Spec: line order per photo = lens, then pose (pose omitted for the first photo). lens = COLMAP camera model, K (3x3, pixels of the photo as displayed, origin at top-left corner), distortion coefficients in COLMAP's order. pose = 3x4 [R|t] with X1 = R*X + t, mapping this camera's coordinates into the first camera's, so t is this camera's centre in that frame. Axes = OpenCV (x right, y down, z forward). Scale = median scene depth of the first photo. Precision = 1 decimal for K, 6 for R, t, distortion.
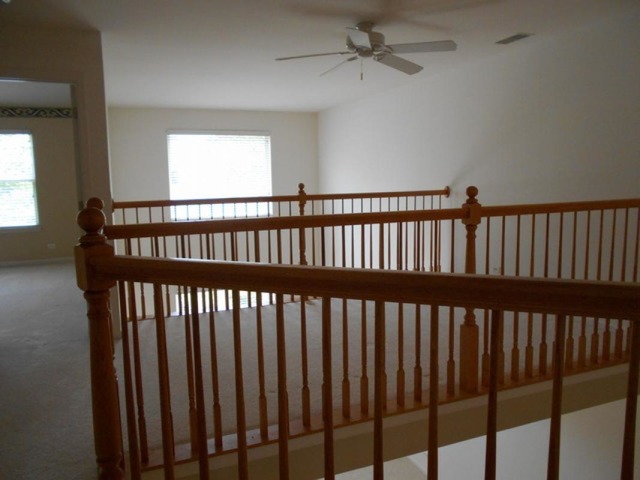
lens RADIAL K [[507.4, 0, 322.2], [0, 507.4, 240.7], [0, 0, 1]] dist [-0.008325, 0.027584]
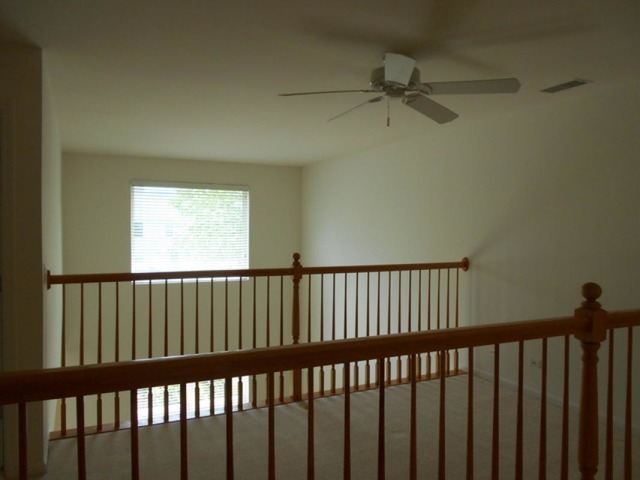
lens RADIAL K [[507.4, 0, 317.9], [0, 507.4, 238.6], [0, 0, 1]] dist [-0.008325, 0.027584]
pose [[0.998066, 0.024555, 0.057107, -0.067502], [-0.018125, 0.993711, -0.110495, -0.060466], [-0.059461, 0.109246, 0.992235, 0.259069]]
